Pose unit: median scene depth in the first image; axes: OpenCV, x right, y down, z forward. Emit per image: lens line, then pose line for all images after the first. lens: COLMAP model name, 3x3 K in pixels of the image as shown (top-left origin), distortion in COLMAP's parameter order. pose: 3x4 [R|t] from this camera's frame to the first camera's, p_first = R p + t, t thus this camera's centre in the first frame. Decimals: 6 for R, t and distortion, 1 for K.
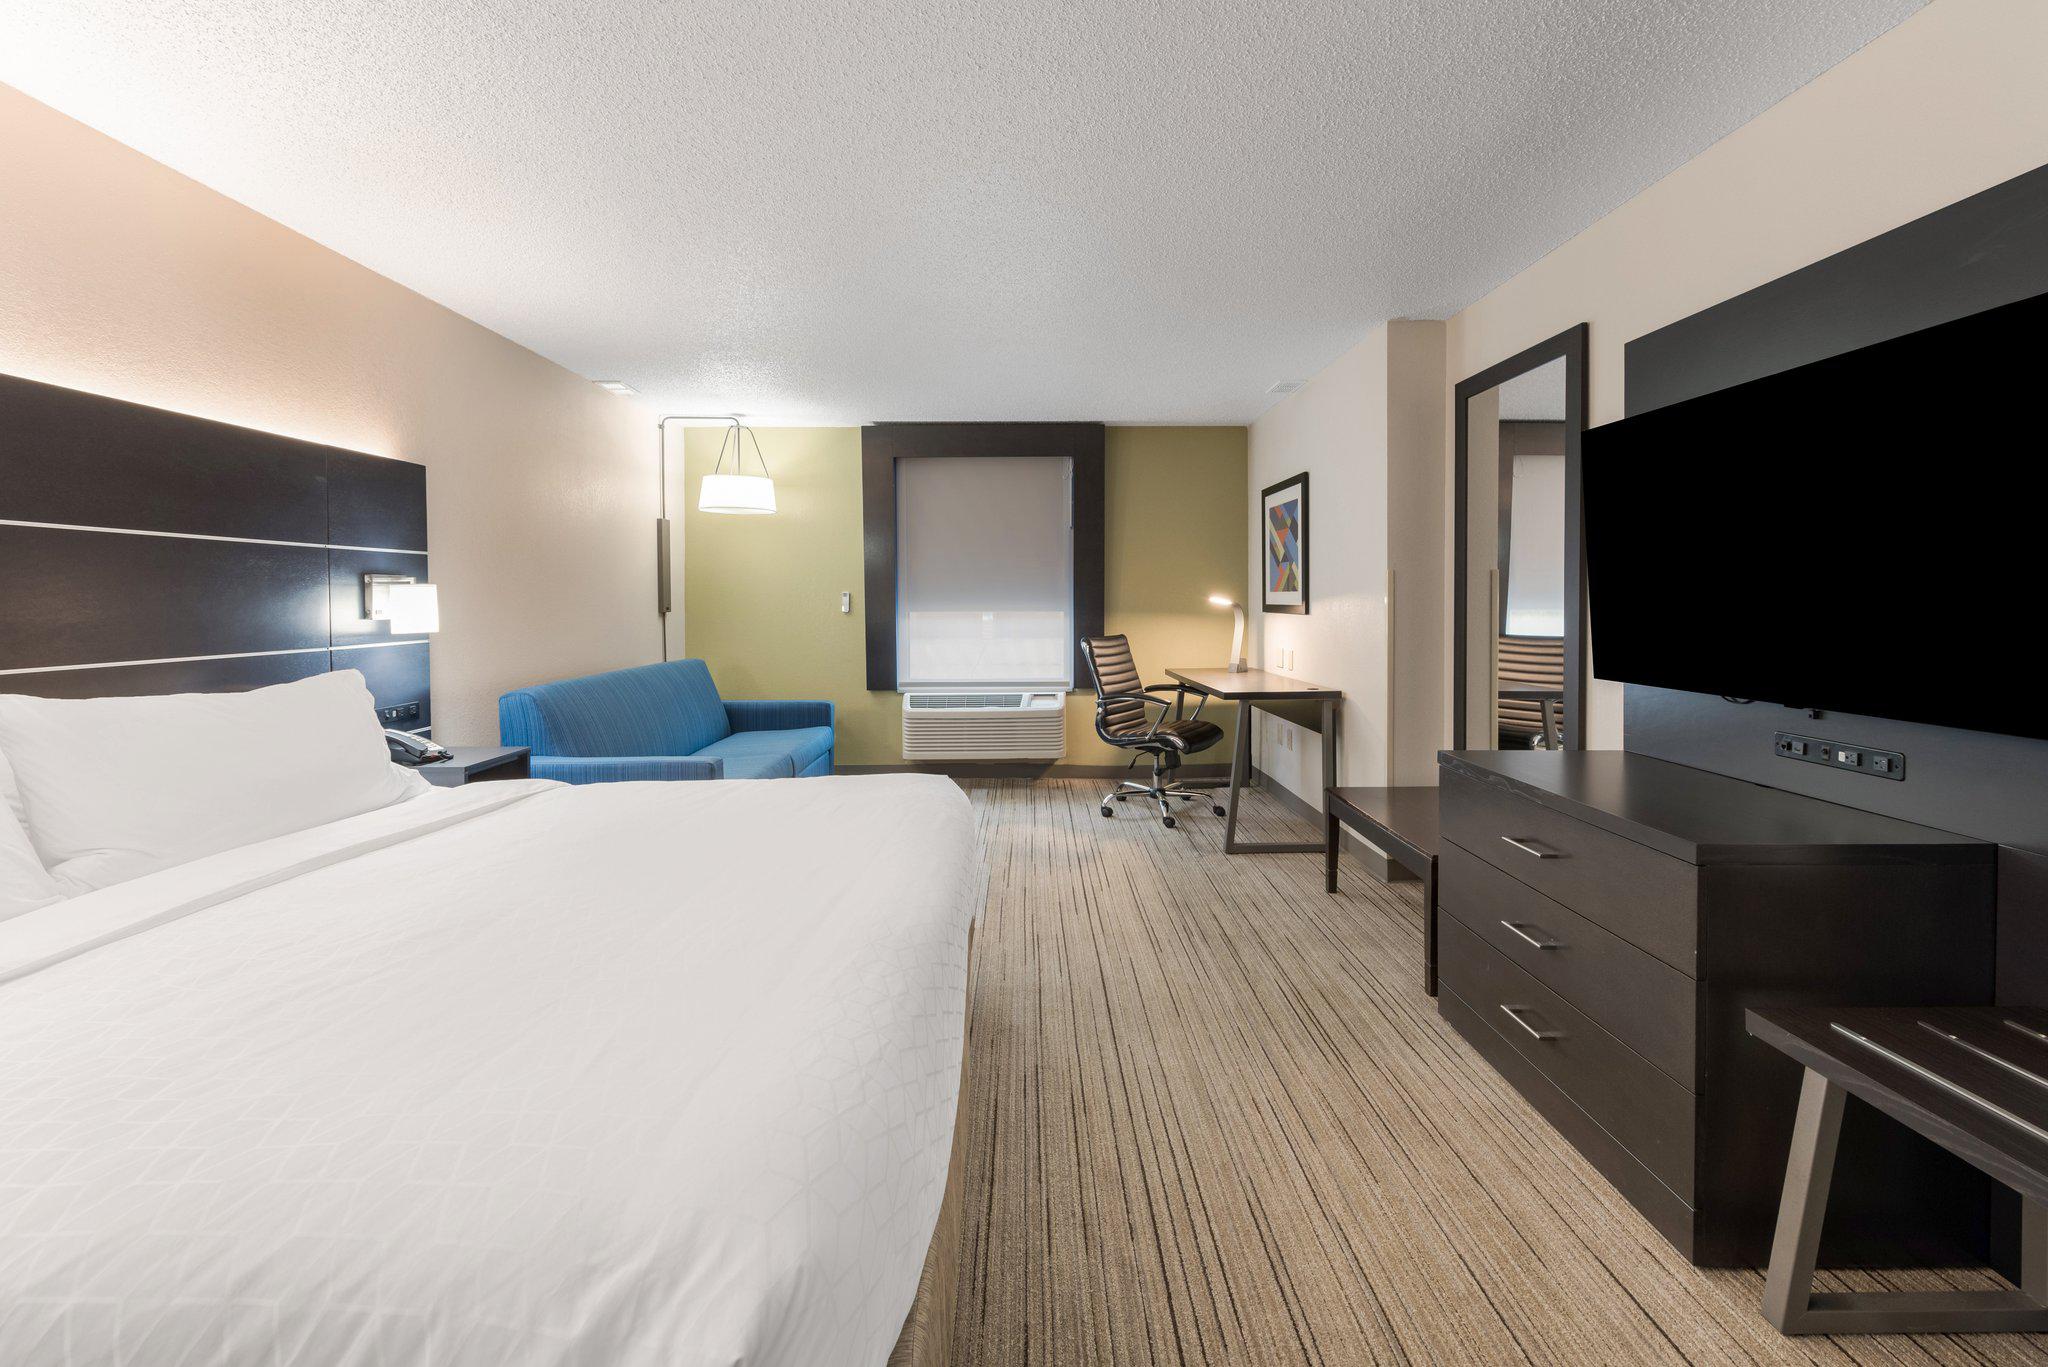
lens RADIAL K [[829.1, 0, 1020.7], [0, 829.1, 616.9], [0, 0, 1]] dist [-0.000602, -0.000120]
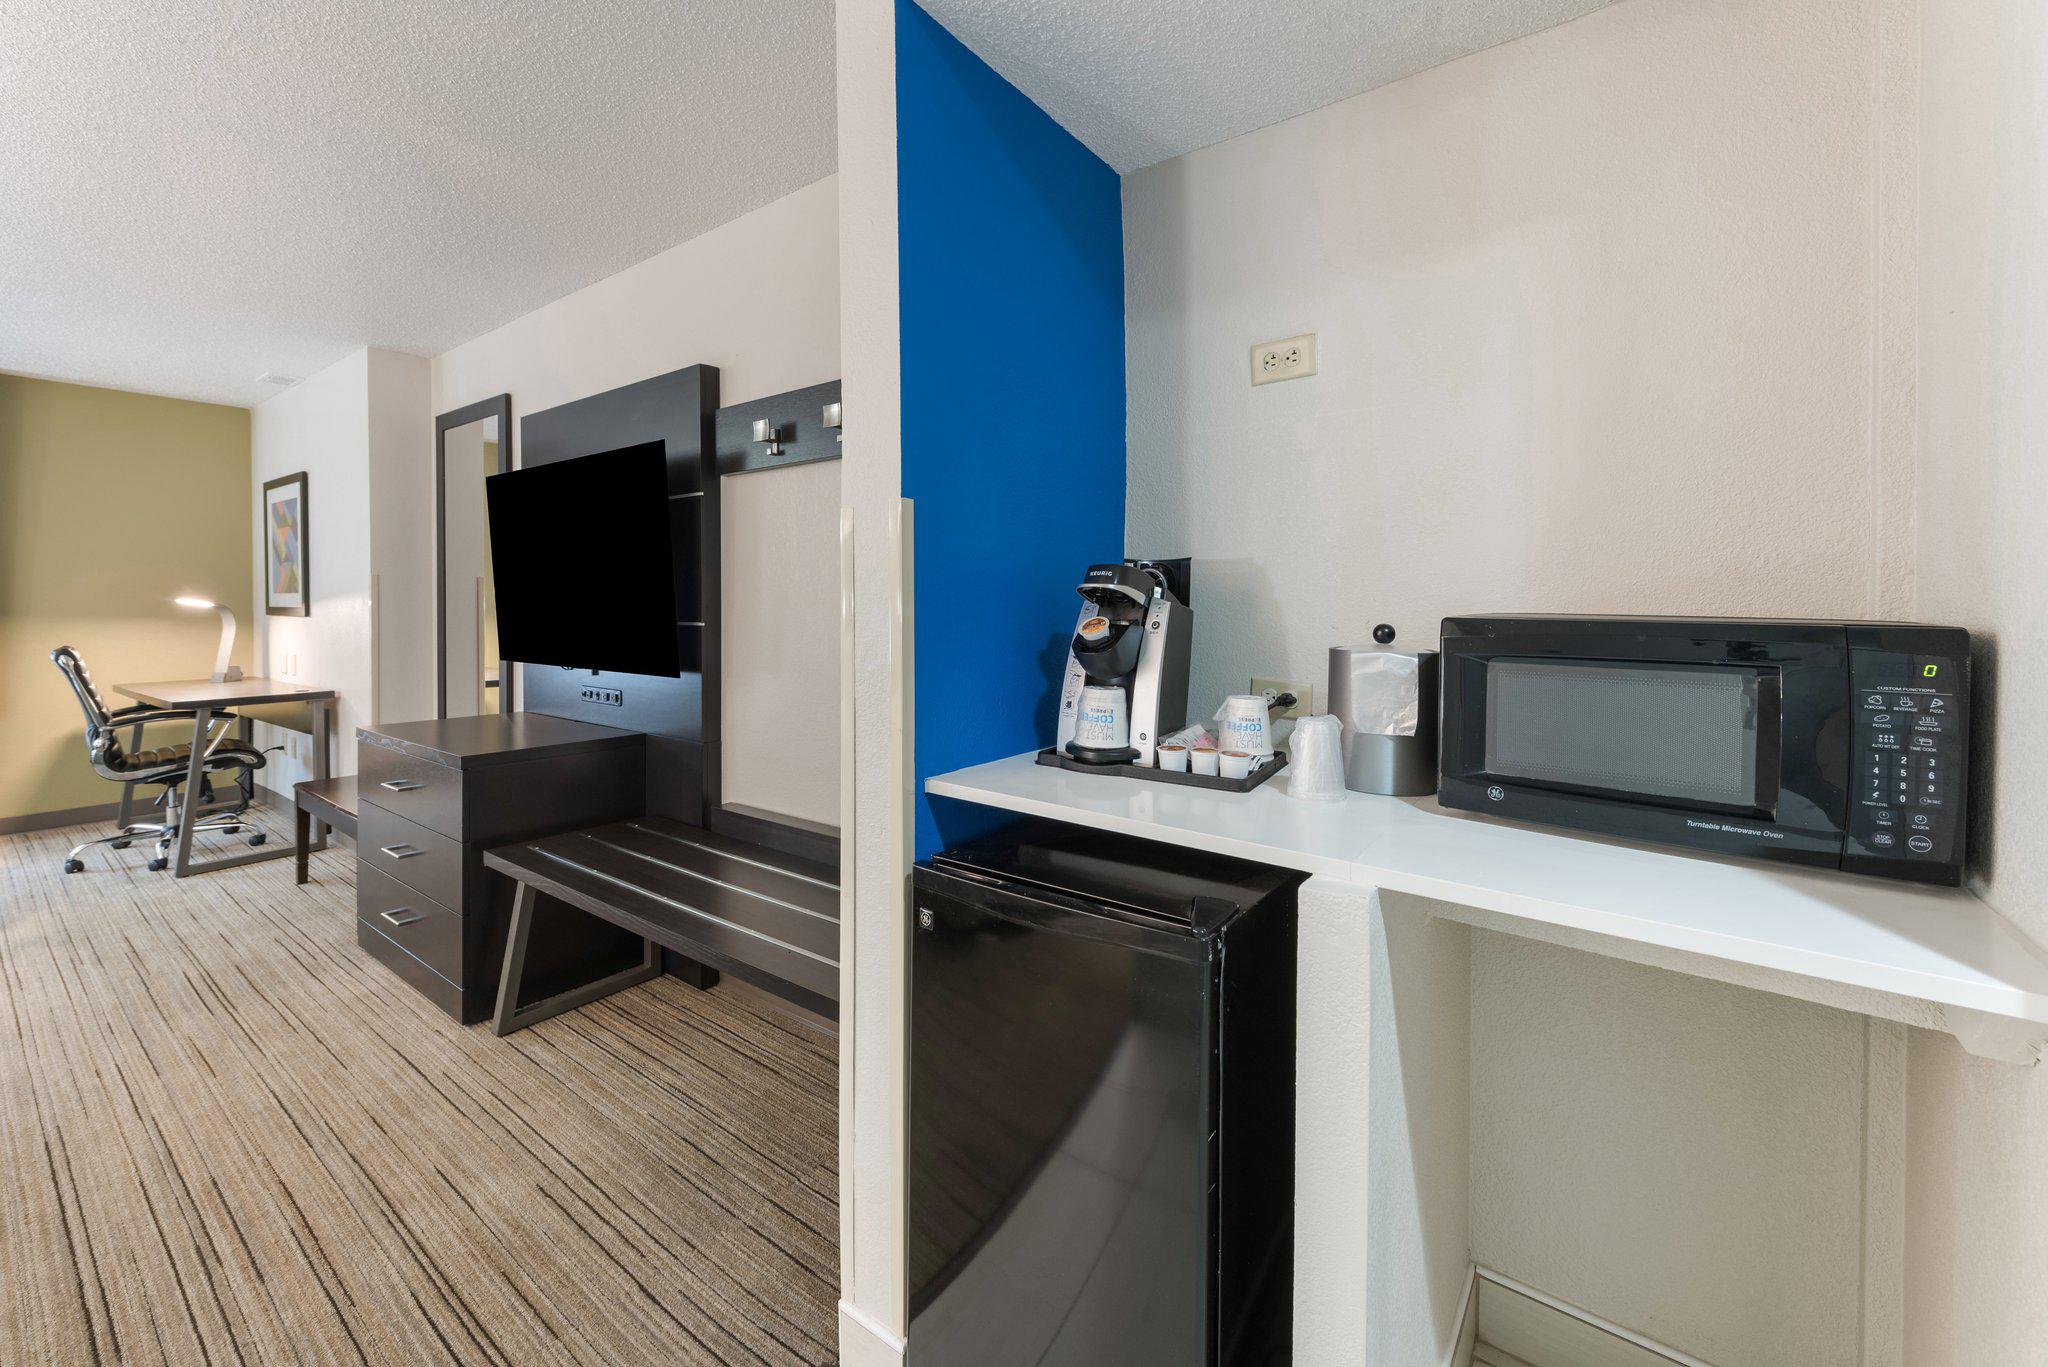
lens RADIAL K [[829.1, 0, 1020.7], [0, 829.1, 616.9], [0, 0, 1]] dist [-0.000602, -0.000120]
pose [[0.597236, -0.005029, 0.802050, 0.069820], [0.010921, 0.999939, -0.001862, 0.009189], [-0.801991, 0.009871, 0.597254, -0.289625]]
